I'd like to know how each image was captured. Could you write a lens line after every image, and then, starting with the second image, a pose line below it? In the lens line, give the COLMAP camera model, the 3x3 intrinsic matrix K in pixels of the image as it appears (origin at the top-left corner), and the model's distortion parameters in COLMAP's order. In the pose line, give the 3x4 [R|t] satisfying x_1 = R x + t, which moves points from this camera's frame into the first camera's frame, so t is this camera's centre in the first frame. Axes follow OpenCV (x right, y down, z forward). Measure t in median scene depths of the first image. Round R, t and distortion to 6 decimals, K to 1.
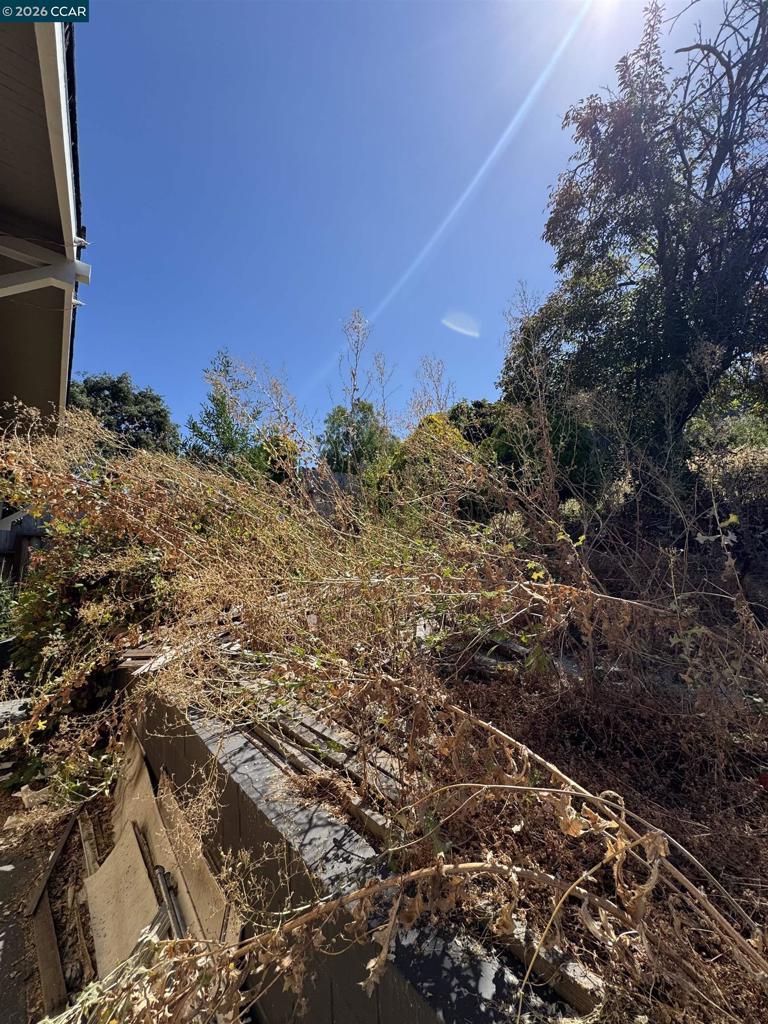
lens RADIAL K [[409.5, 0, 386.8], [0, 409.5, 514.0], [0, 0, 1]] dist [-0.002792, 0.000380]
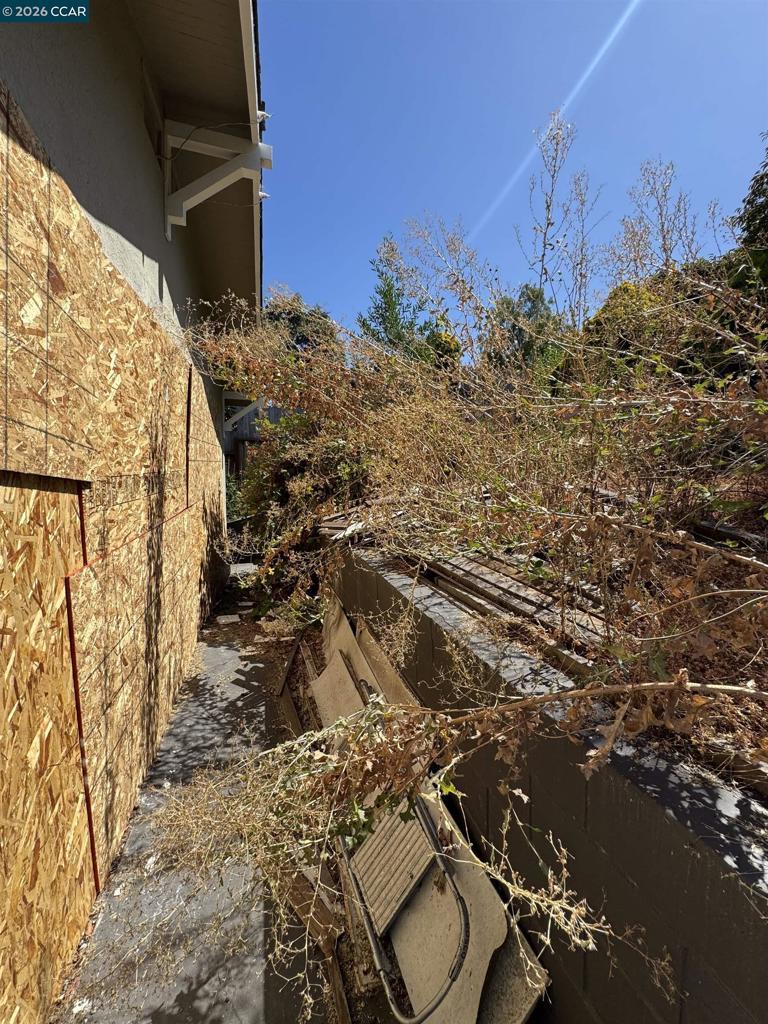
lens RADIAL K [[409.5, 0, 386.8], [0, 409.5, 514.0], [0, 0, 1]] dist [-0.002792, 0.000380]
pose [[0.929676, 0.050653, -0.364880, -0.051935], [0.027845, 0.978005, 0.206713, 0.091718], [0.367325, -0.202336, 0.907817, 0.004200]]
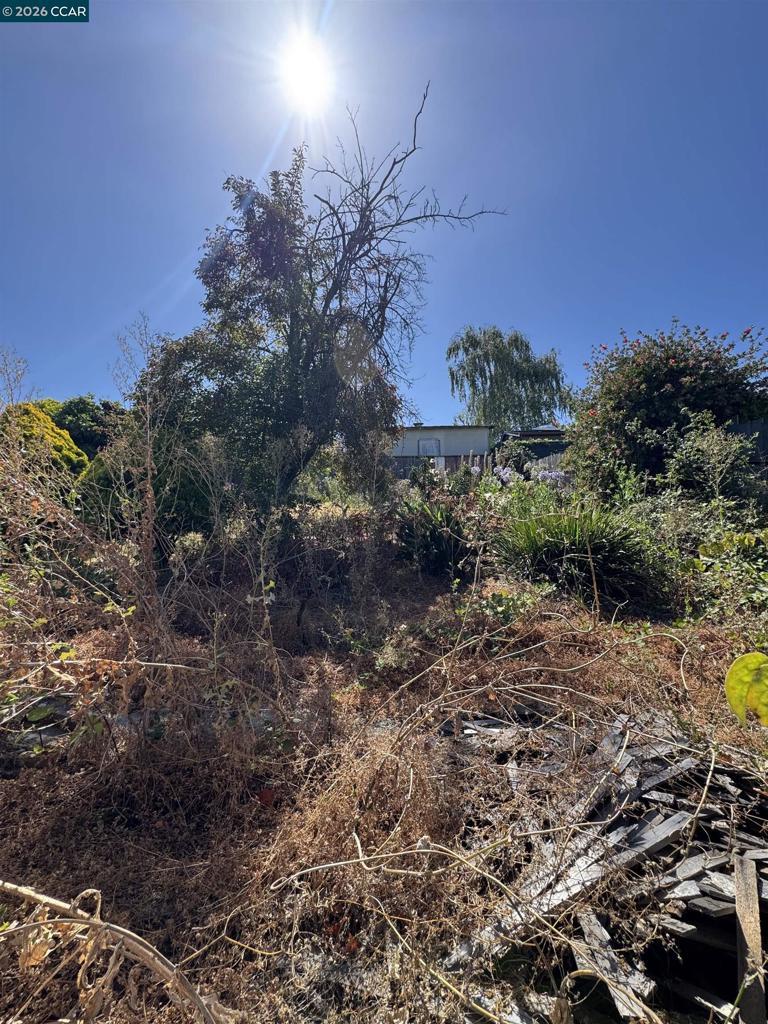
lens RADIAL K [[408.7, 0, 384.0], [0, 408.7, 513.8], [0, 0, 1]] dist [-0.001351, -0.000052]
pose [[0.668871, 0.120863, 0.733488, 0.060890], [-0.077779, 0.992657, -0.092641, -0.061266], [-0.739299, 0.004915, 0.673360, -0.065107]]
